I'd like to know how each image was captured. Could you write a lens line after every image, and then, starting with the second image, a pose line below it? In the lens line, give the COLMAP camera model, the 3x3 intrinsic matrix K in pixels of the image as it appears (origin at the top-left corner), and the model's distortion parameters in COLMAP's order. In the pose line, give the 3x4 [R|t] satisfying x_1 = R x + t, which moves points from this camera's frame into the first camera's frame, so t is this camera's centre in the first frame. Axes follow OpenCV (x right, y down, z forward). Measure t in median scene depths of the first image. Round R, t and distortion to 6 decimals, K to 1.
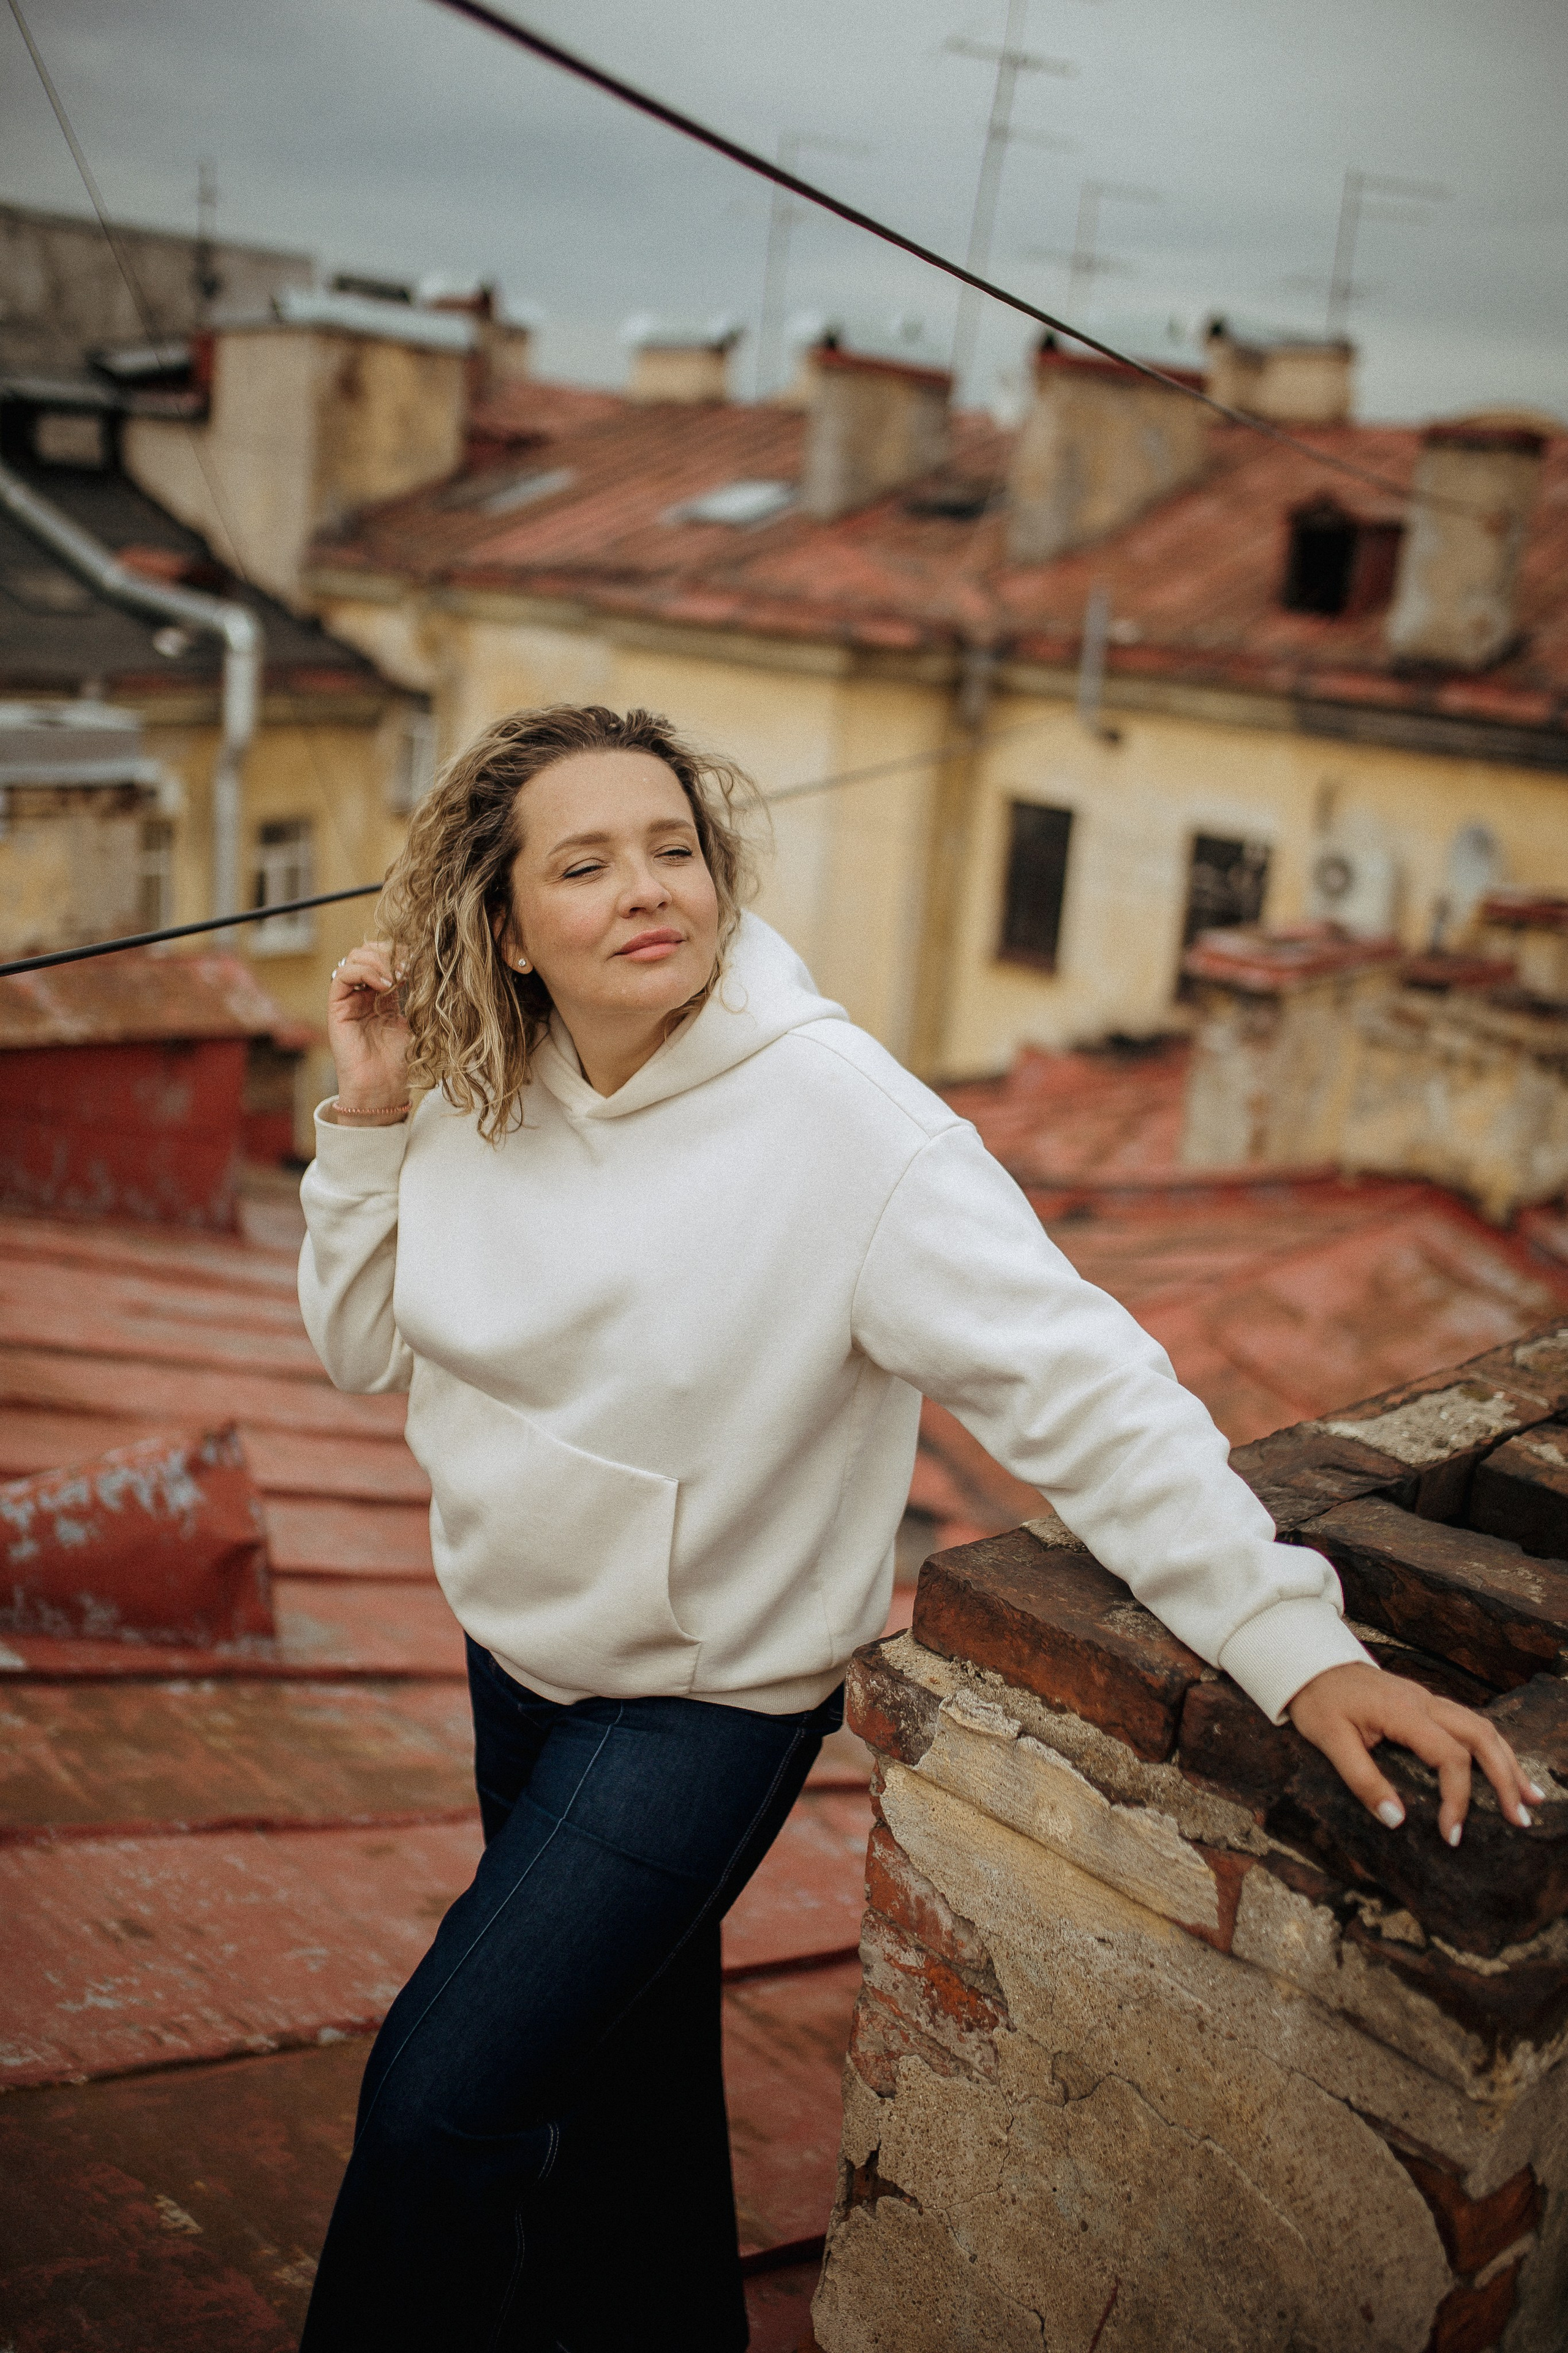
lens RADIAL K [[2229.8, 0, 793.2], [0, 2229.8, 1179.1], [0, 0, 1]] dist [-0.065236, 0.097979]
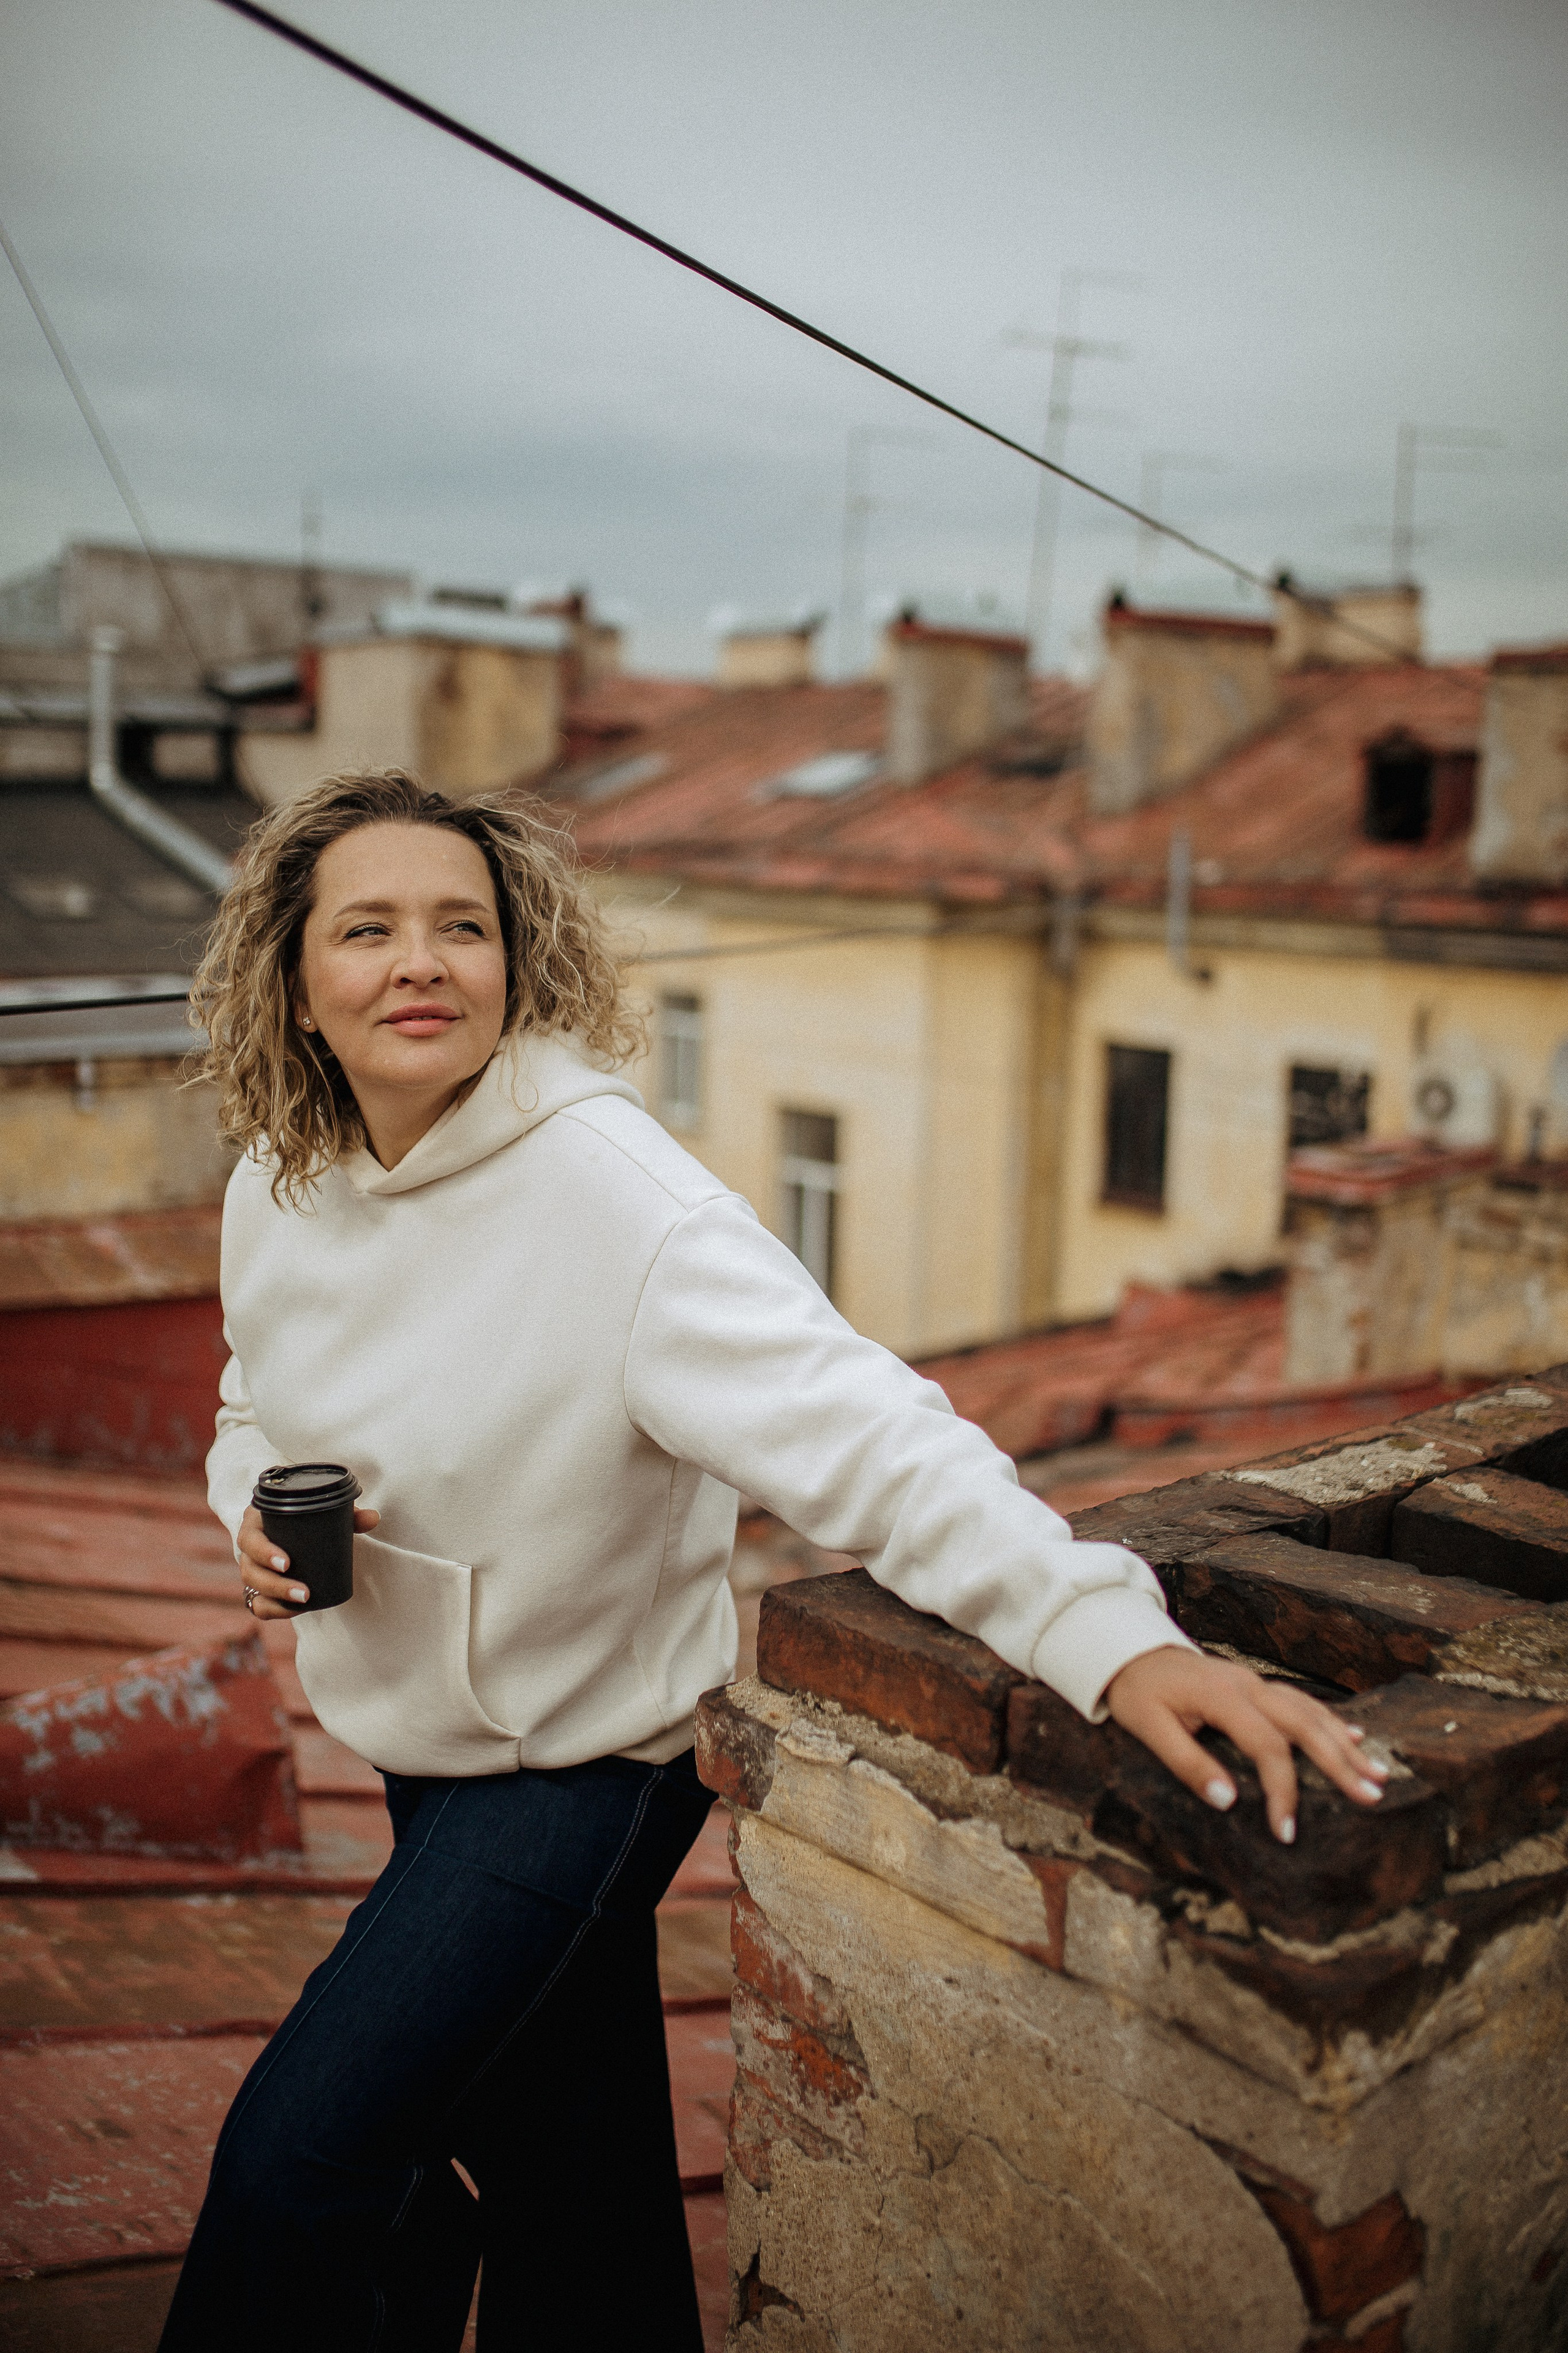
lens RADIAL K [[2229.8, 0, 793.2], [0, 2229.8, 1179.1], [0, 0, 1]] dist [-0.065236, 0.097979]
pose [[0.997143, -0.052132, -0.054665, 0.110333], [0.045123, 0.991451, -0.122431, 0.093945], [0.060580, 0.119614, 0.990970, 0.027557]]
